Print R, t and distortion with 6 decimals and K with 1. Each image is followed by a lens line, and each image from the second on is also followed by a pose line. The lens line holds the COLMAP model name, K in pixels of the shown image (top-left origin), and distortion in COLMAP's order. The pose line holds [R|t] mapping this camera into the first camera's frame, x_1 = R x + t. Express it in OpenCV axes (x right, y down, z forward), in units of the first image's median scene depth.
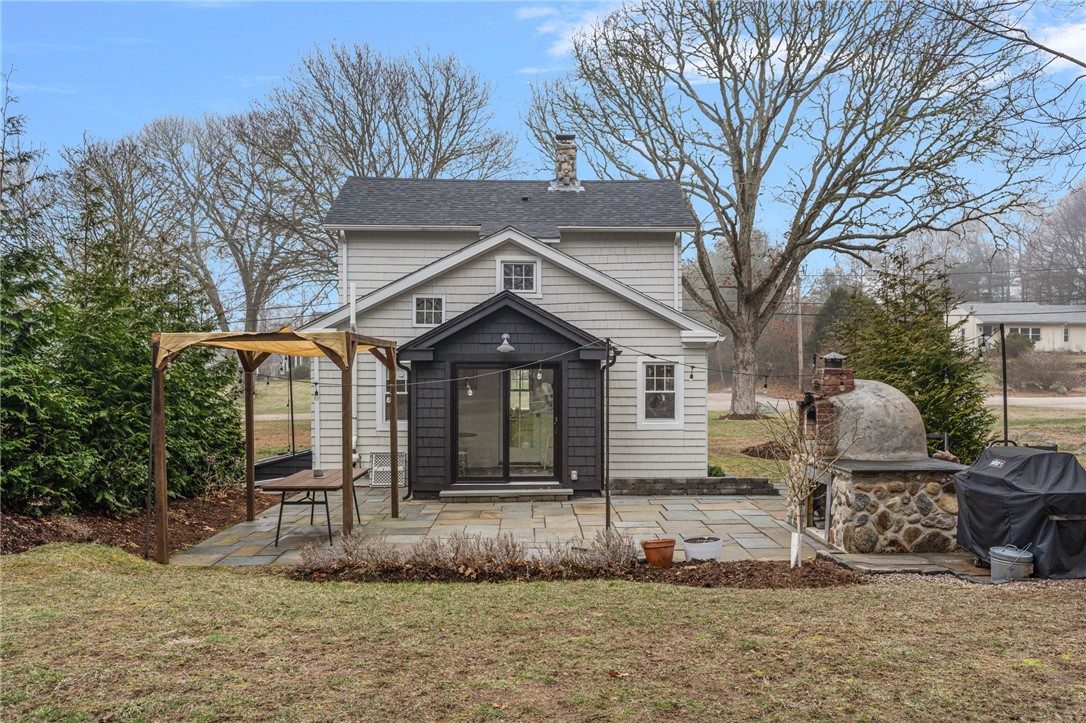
lens RADIAL K [[867.9, 0, 543.3], [0, 867.9, 386.2], [0, 0, 1]] dist [0.001038, -0.000395]
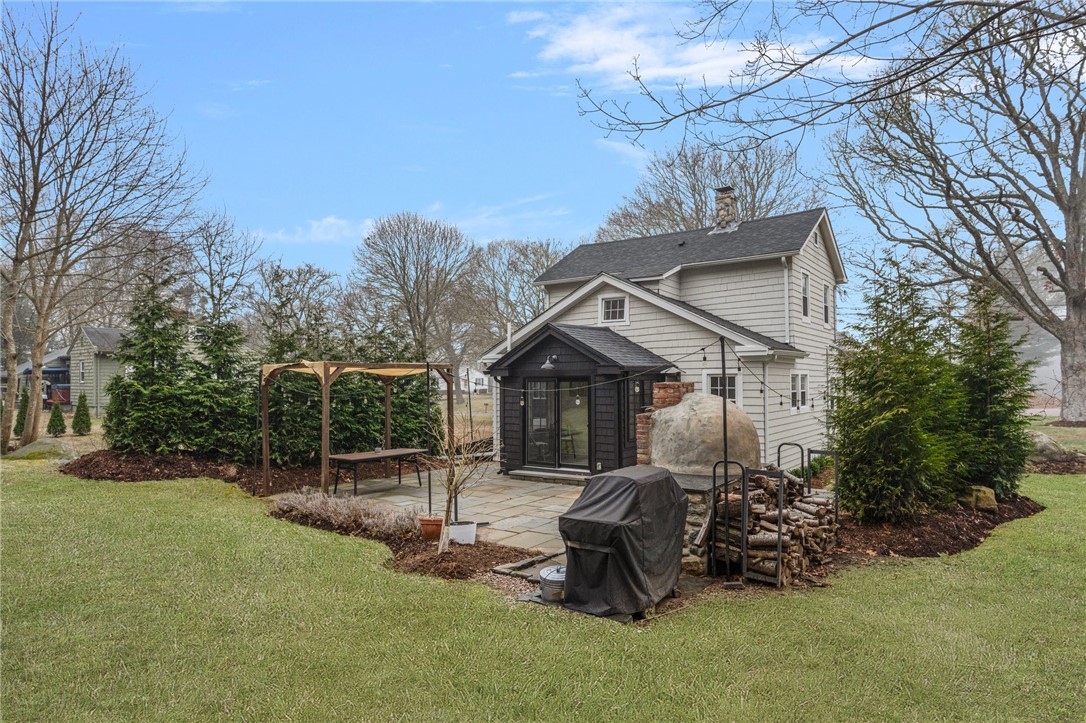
lens RADIAL K [[625.4, 0, 543.0], [0, 625.4, 361.5], [0, 0, 1]] dist [0.001196, 0.000197]
pose [[0.789042, -0.025181, -0.613823, 0.461173], [-0.001004, 0.999105, -0.042278, -0.009179], [0.614339, 0.033975, 0.788311, 0.202061]]
